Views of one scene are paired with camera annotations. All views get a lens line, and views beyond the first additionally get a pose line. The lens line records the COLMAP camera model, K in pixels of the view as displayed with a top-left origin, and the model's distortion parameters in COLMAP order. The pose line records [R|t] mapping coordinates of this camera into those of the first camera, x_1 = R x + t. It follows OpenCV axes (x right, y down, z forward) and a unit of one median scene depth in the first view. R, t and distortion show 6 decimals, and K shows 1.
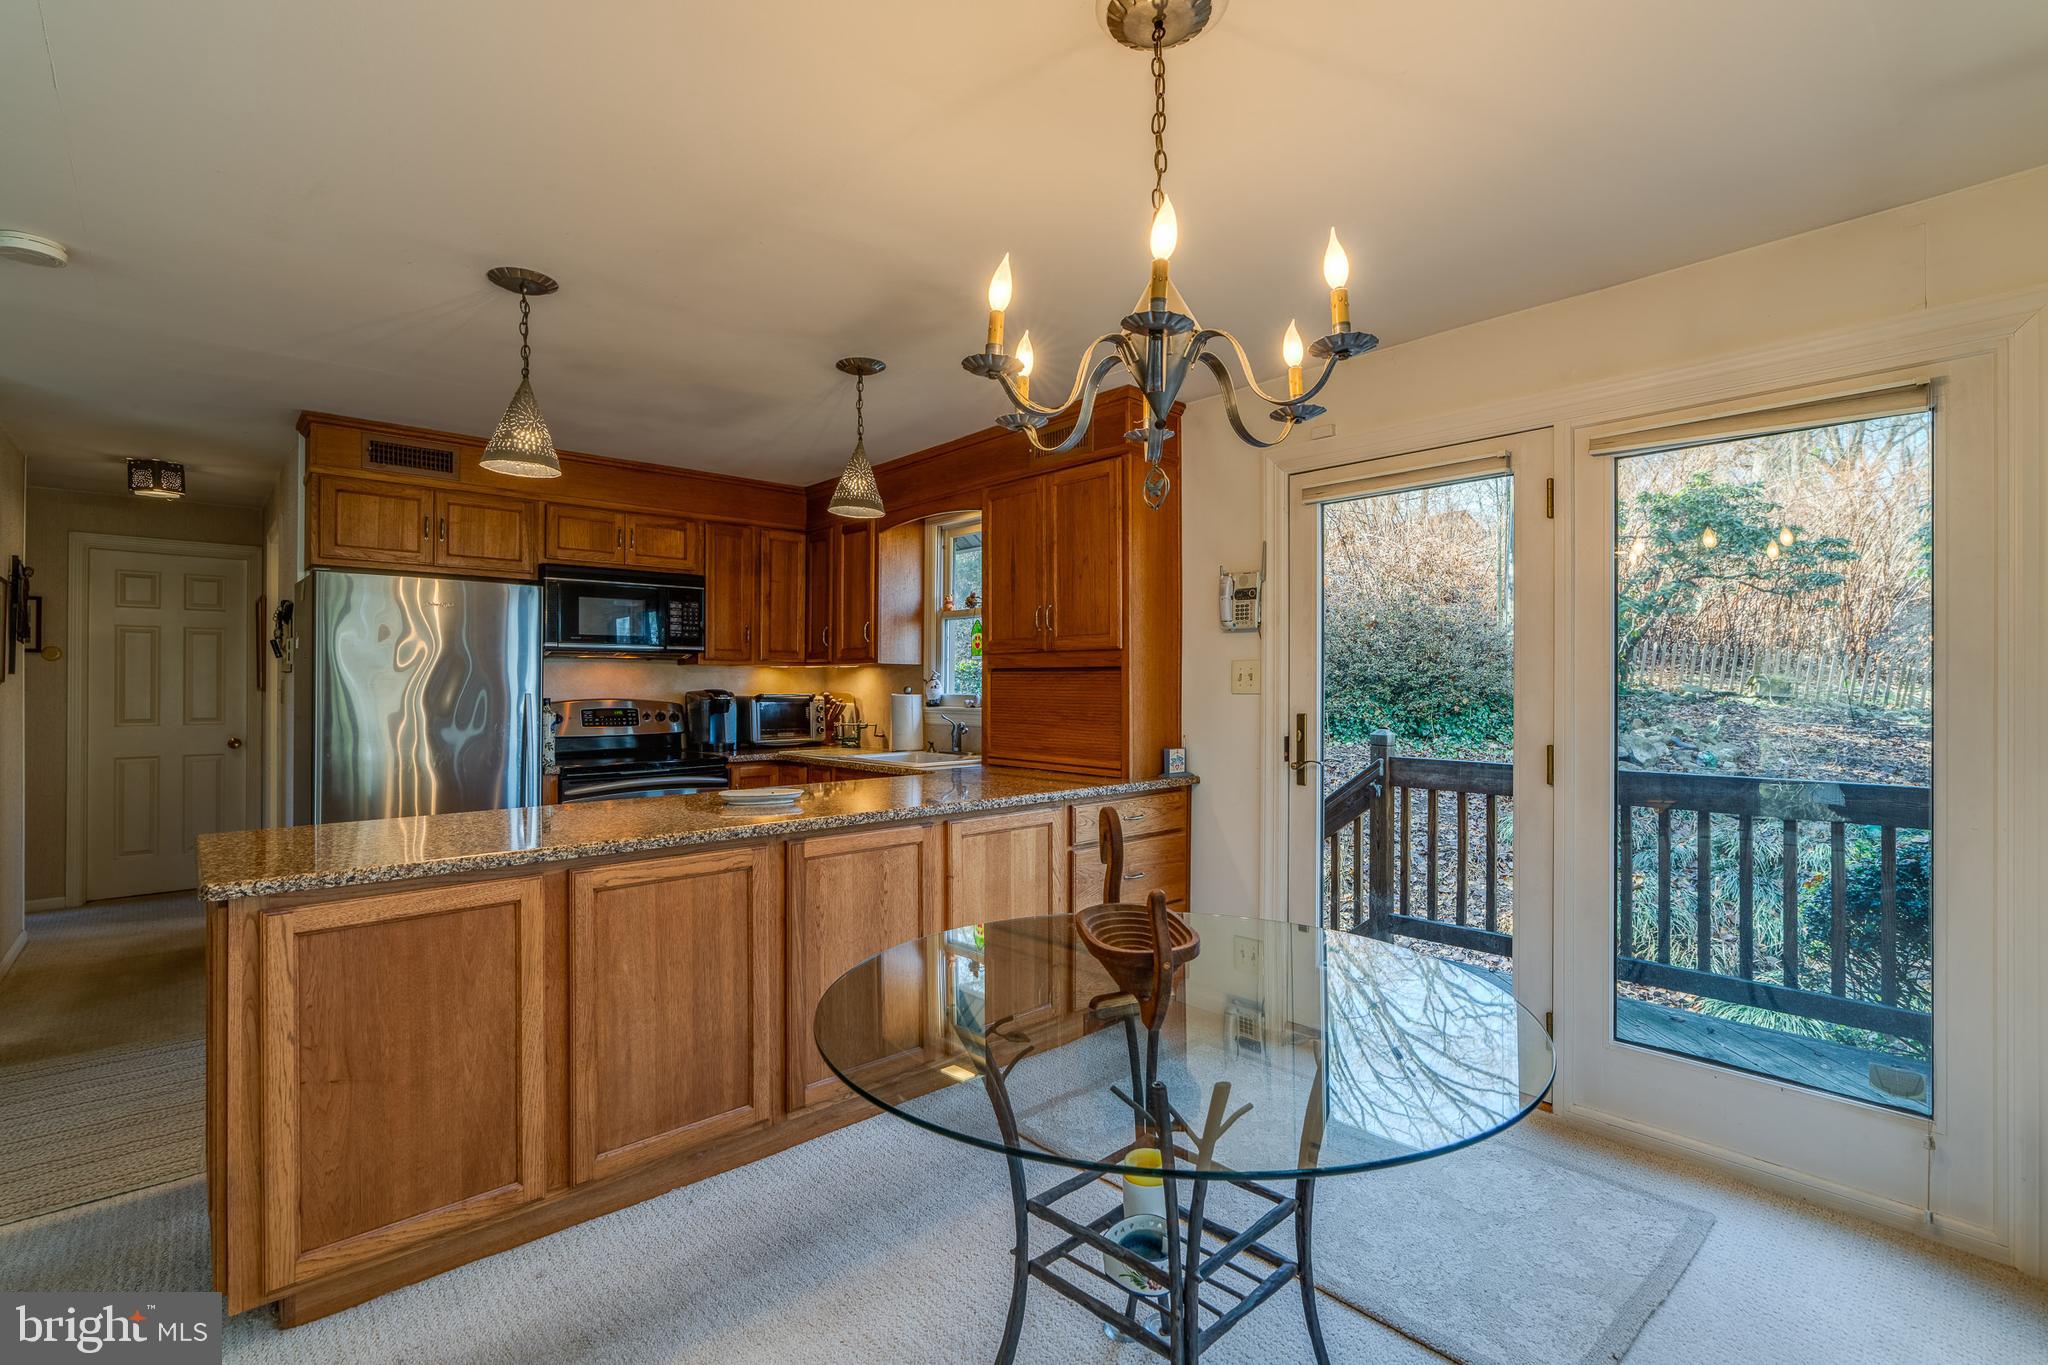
lens RADIAL K [[917.4, 0, 1024.0], [0, 917.4, 688.3], [0, 0, 1]] dist [-0.006693, 0.000572]
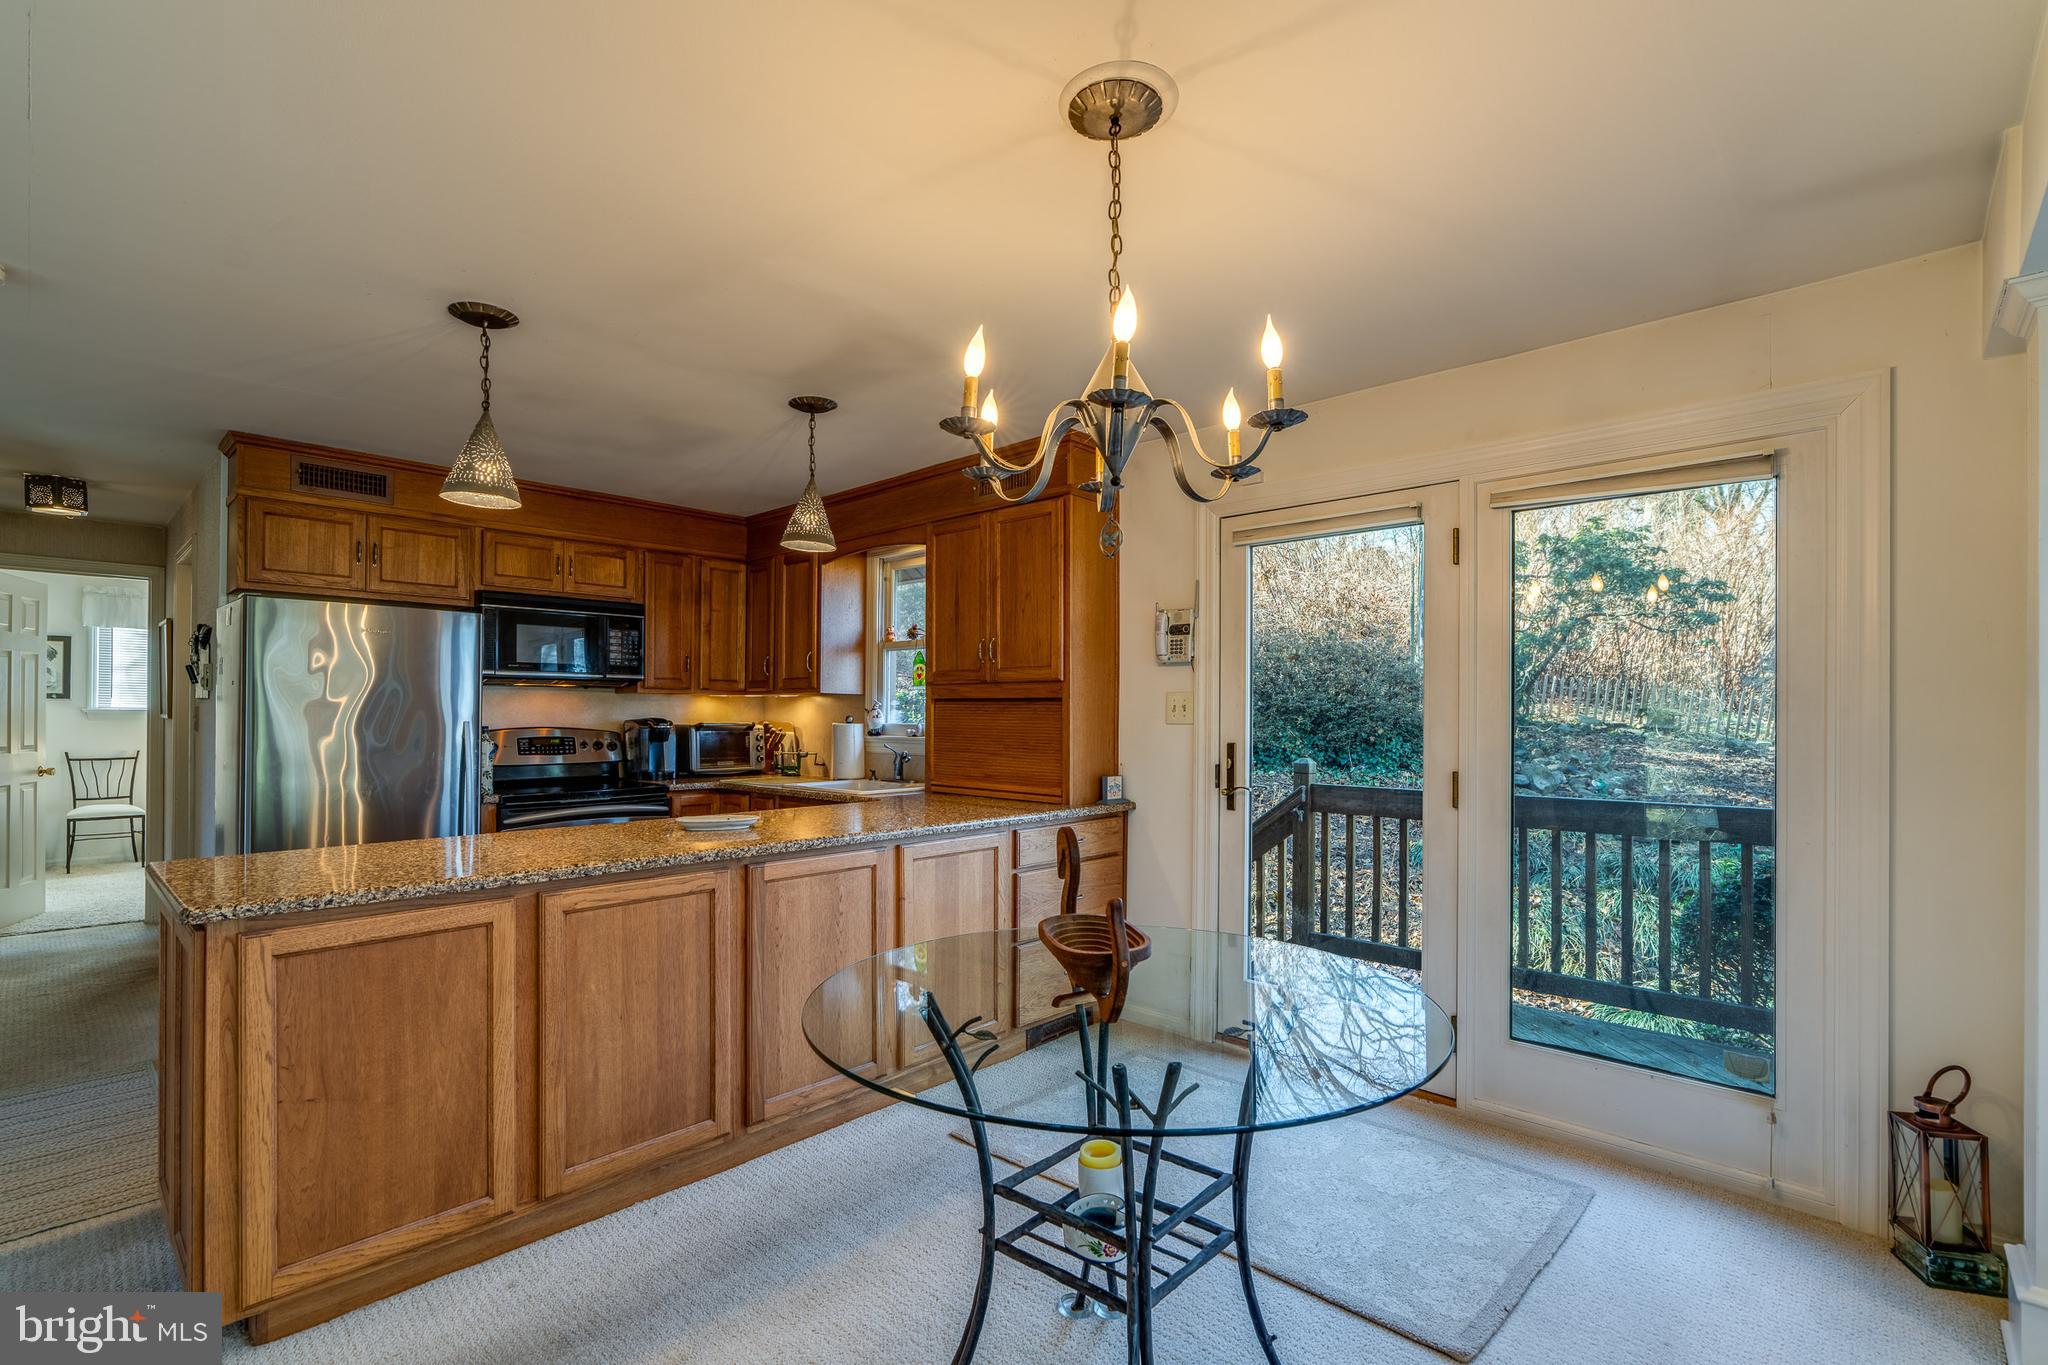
lens RADIAL K [[922.2, 0, 1023.2], [0, 922.2, 716.2], [0, 0, 1]] dist [-0.007811, 0.000508]
pose [[0.996883, 0.003611, 0.078815, -0.021673], [-0.003467, 0.999992, -0.001970, -0.000214], [-0.078822, 0.001690, 0.996887, -0.045371]]
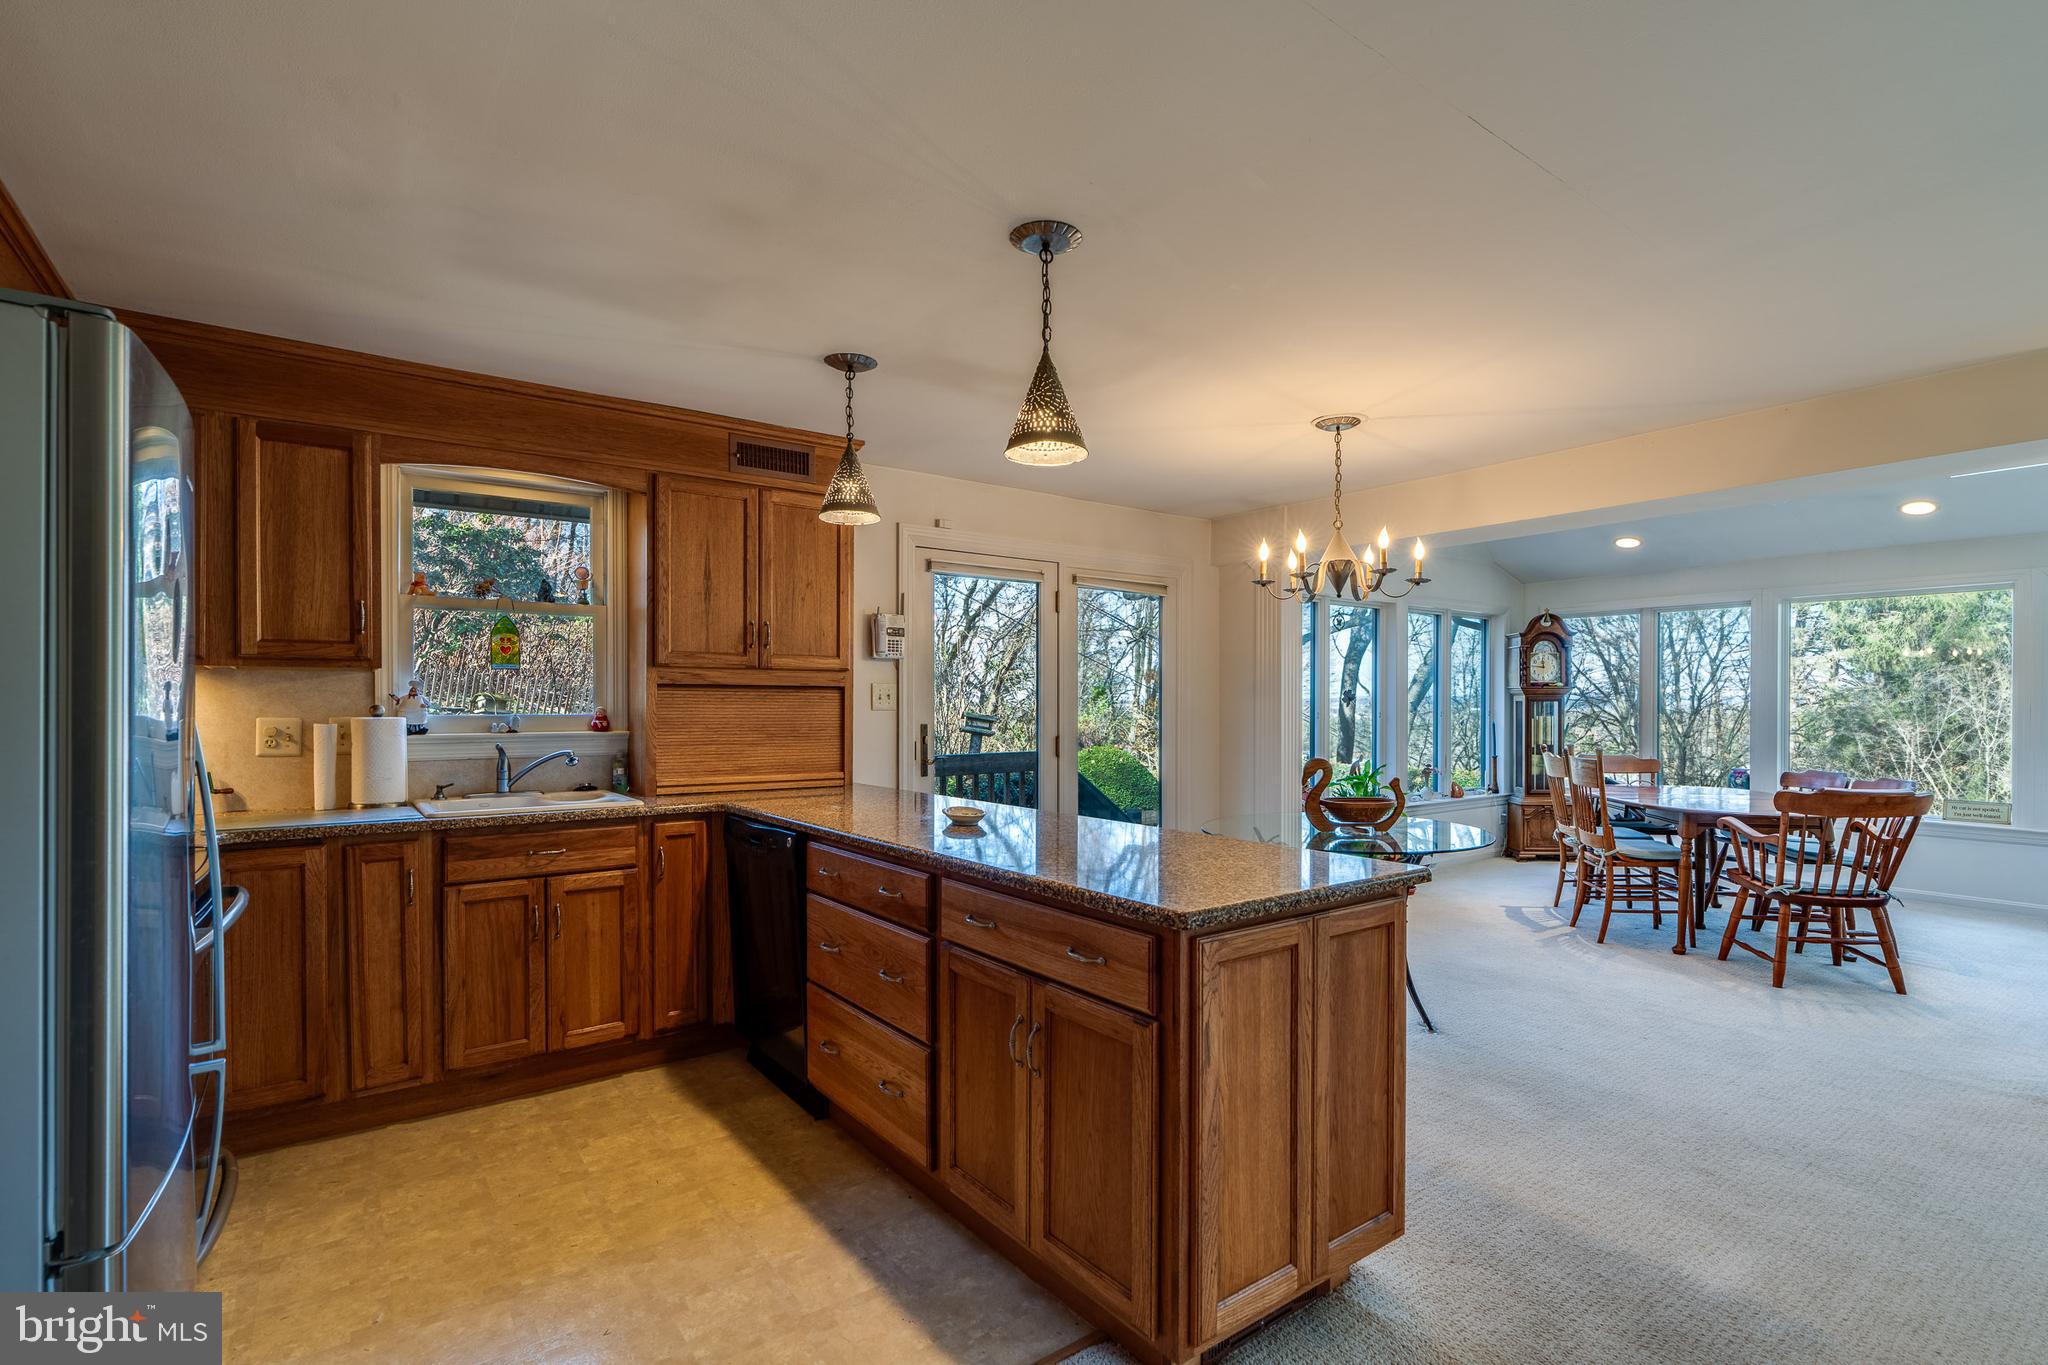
lens RADIAL K [[958.1, 0, 1037.3], [0, 958.1, 702.5], [0, 0, 1]] dist [-0.007178, 0.001161]
pose [[0.098663, 0.002112, 0.995119, -1.052154], [0.002978, 0.999993, -0.002418, -0.000564], [-0.995116, 0.003202, 0.098655, 0.658613]]
